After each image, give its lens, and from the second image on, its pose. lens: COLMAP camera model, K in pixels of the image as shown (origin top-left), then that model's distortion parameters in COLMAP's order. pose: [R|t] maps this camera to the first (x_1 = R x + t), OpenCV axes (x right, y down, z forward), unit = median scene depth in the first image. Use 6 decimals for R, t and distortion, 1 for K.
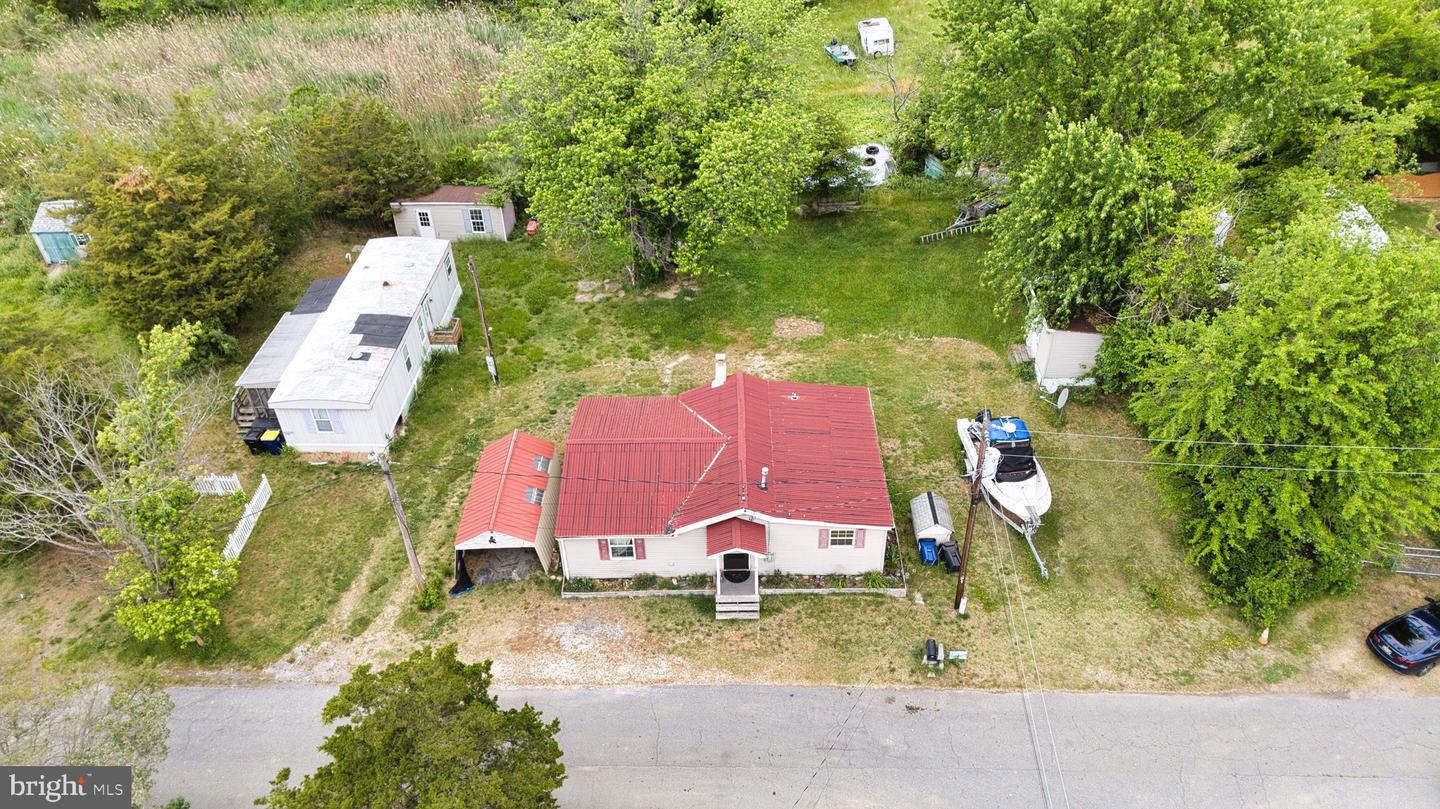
lens RADIAL K [[1019.2, 0, 726.2], [0, 1019.2, 403.8], [0, 0, 1]] dist [0.078615, -0.096826]
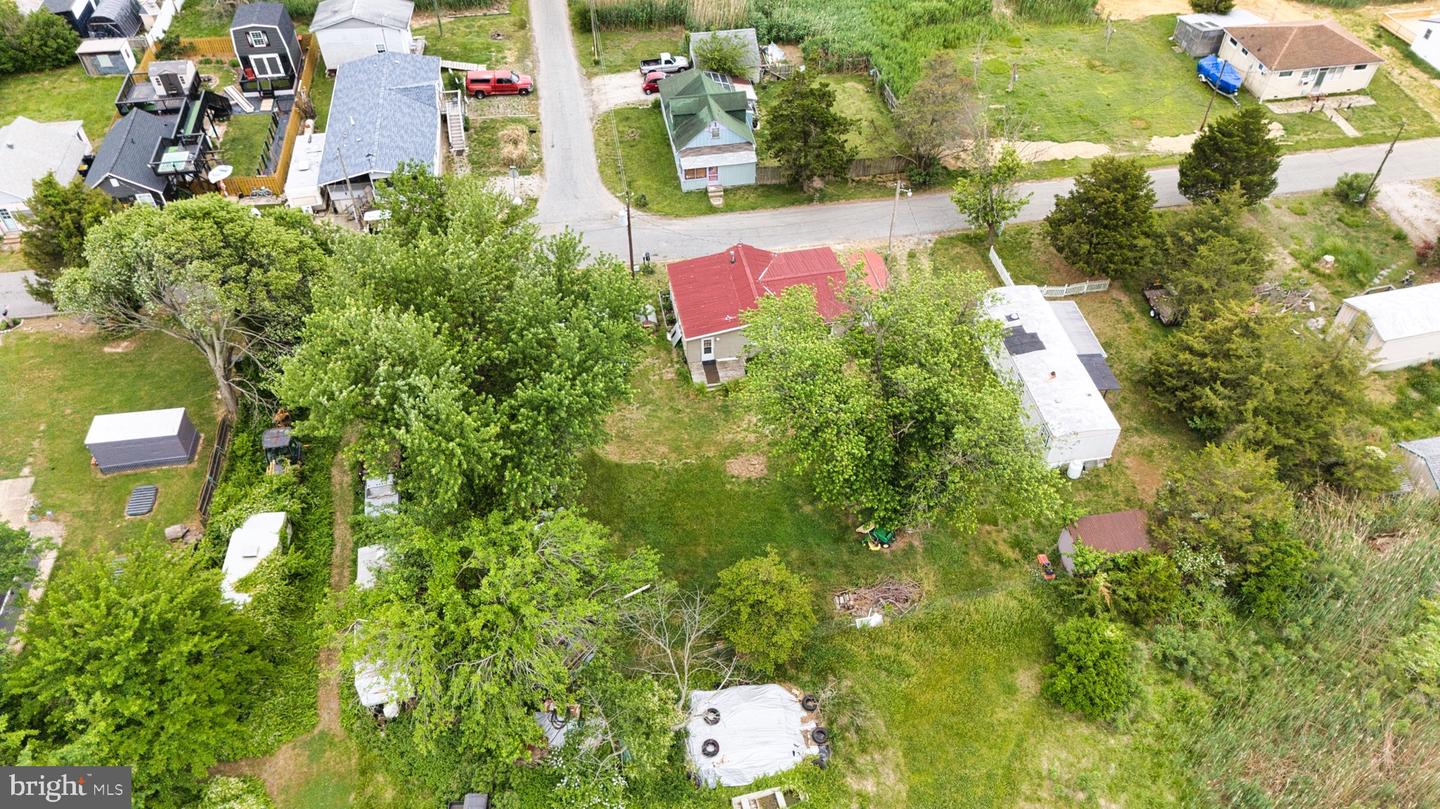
lens RADIAL K [[1019.2, 0, 726.2], [0, 1019.2, 403.8], [0, 0, 1]] dist [0.078615, -0.096826]
pose [[-0.981365, 0.148128, -0.122395, 0.306668], [-0.106238, 0.112489, 0.987957, -1.691285], [0.160113, 0.982550, -0.094656, 1.350892]]
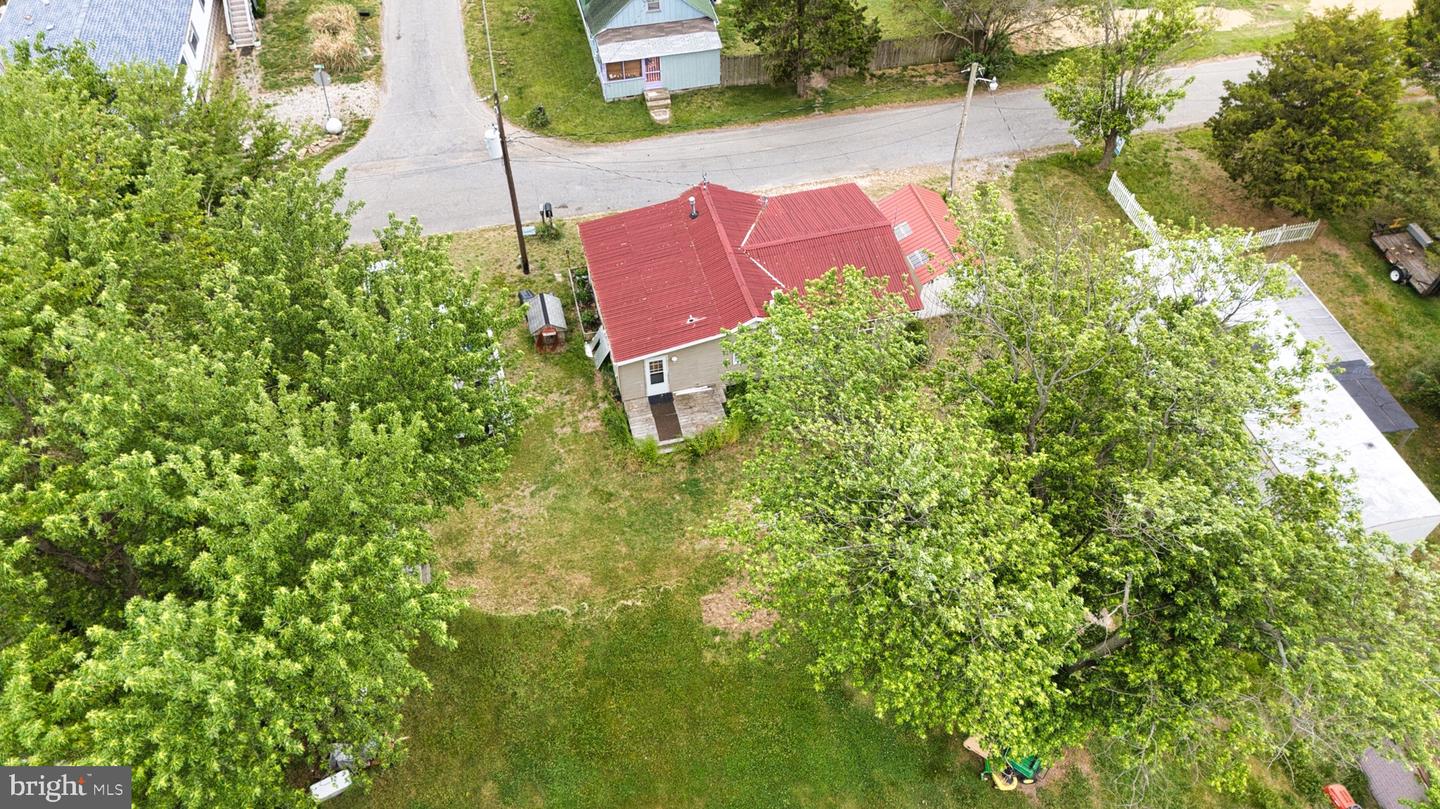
lens RADIAL K [[1019.2, 0, 726.2], [0, 1019.2, 403.8], [0, 0, 1]] dist [0.078615, -0.096826]
pose [[-0.967662, 0.198507, -0.155643, 0.203181], [-0.146756, 0.058817, 0.987423, -0.947139], [0.205165, 0.978333, -0.027783, 1.155588]]
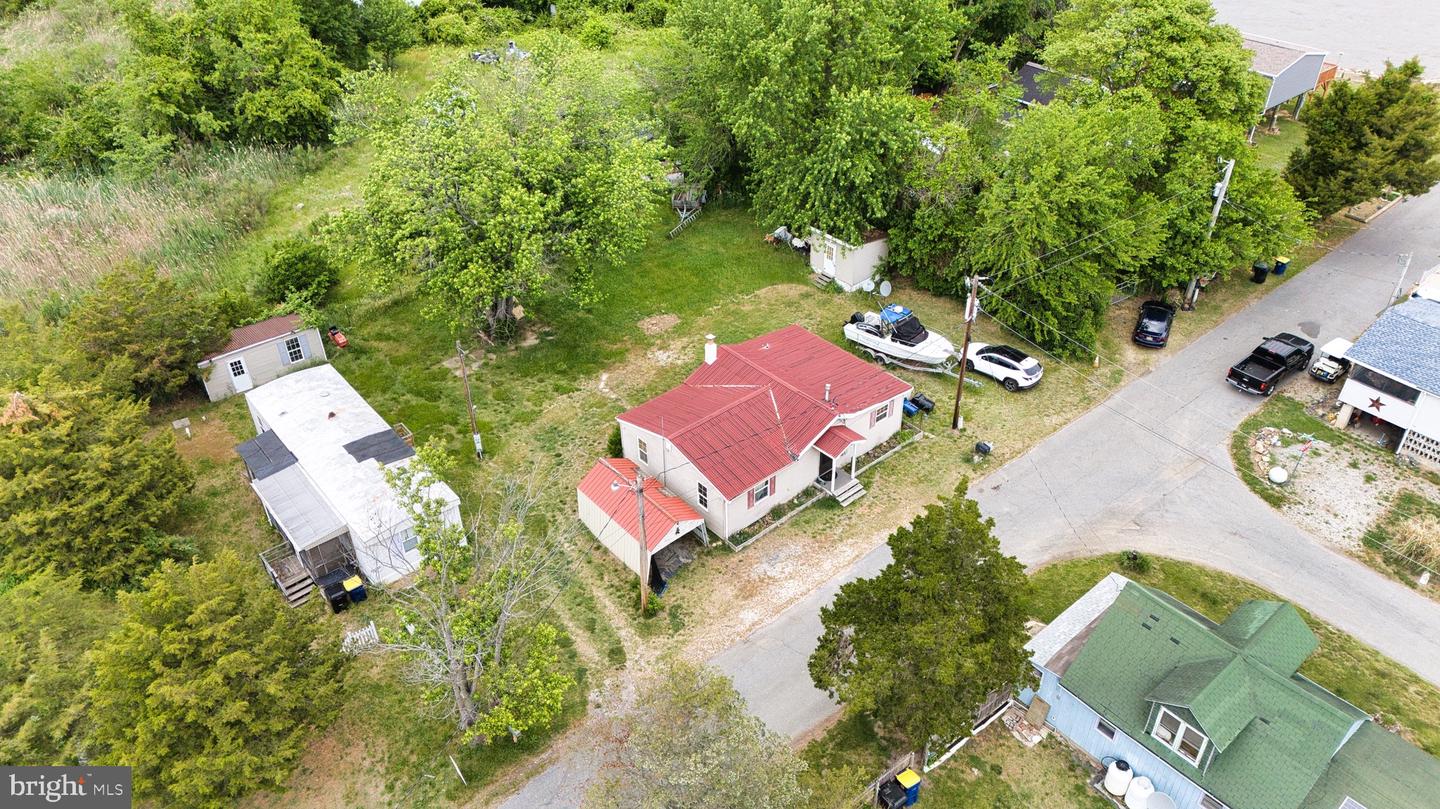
lens RADIAL K [[1019.2, 0, 726.2], [0, 1019.2, 403.8], [0, 0, 1]] dist [0.078615, -0.096826]
pose [[0.750690, -0.376166, 0.543105, -0.710700], [0.406057, 0.911175, 0.069840, -0.052659], [-0.521136, 0.168103, 0.836755, -0.014722]]
